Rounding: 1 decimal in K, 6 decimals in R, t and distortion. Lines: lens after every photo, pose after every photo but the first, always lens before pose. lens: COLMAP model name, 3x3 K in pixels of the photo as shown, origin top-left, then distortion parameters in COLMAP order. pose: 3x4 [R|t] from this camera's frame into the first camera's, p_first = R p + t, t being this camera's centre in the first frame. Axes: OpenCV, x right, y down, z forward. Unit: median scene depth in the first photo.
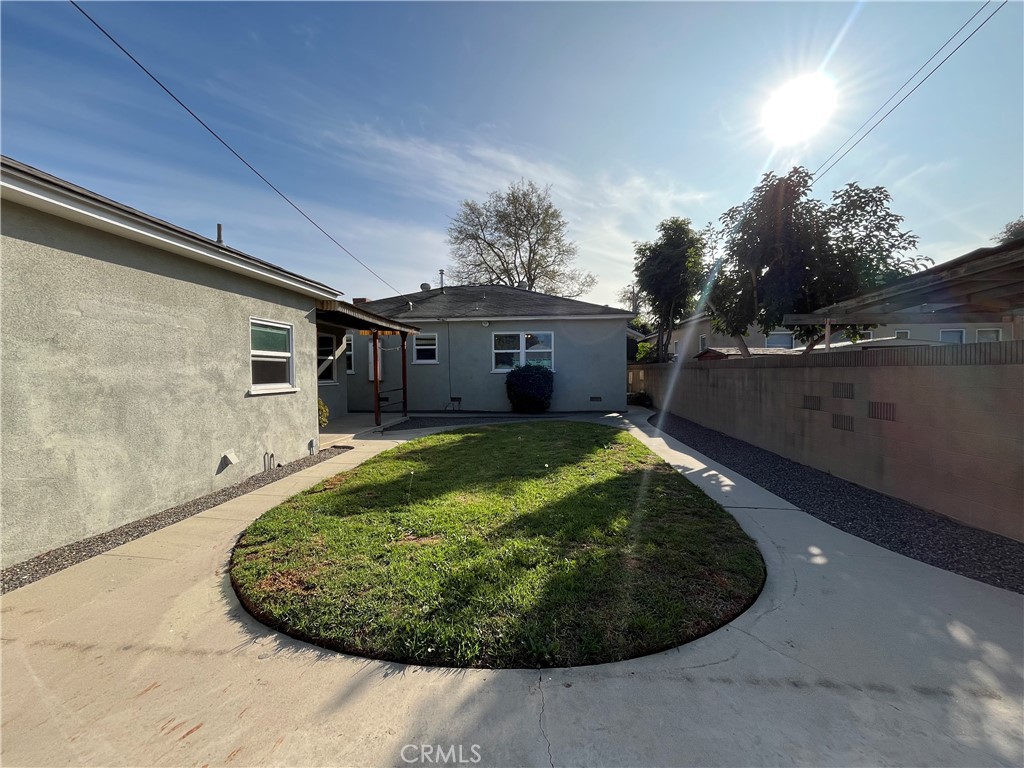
lens RADIAL K [[417.6, 0, 512.0], [0, 417.6, 384.0], [0, 0, 1]] dist [-0.004141, 0.001031]
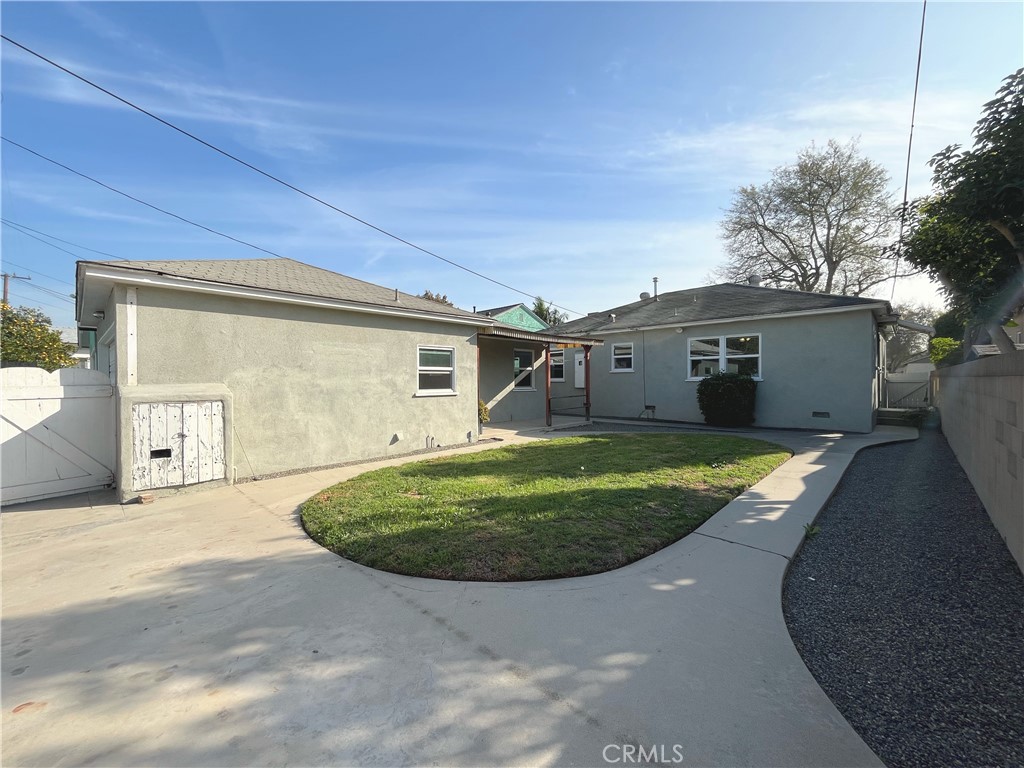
lens RADIAL K [[417.6, 0, 512.0], [0, 417.6, 384.0], [0, 0, 1]] dist [-0.004141, 0.001031]
pose [[0.780363, 0.007235, -0.625284, 0.506996], [-0.017108, 0.999806, -0.009783, -0.008290], [0.625092, 0.018331, 0.780336, 0.024086]]
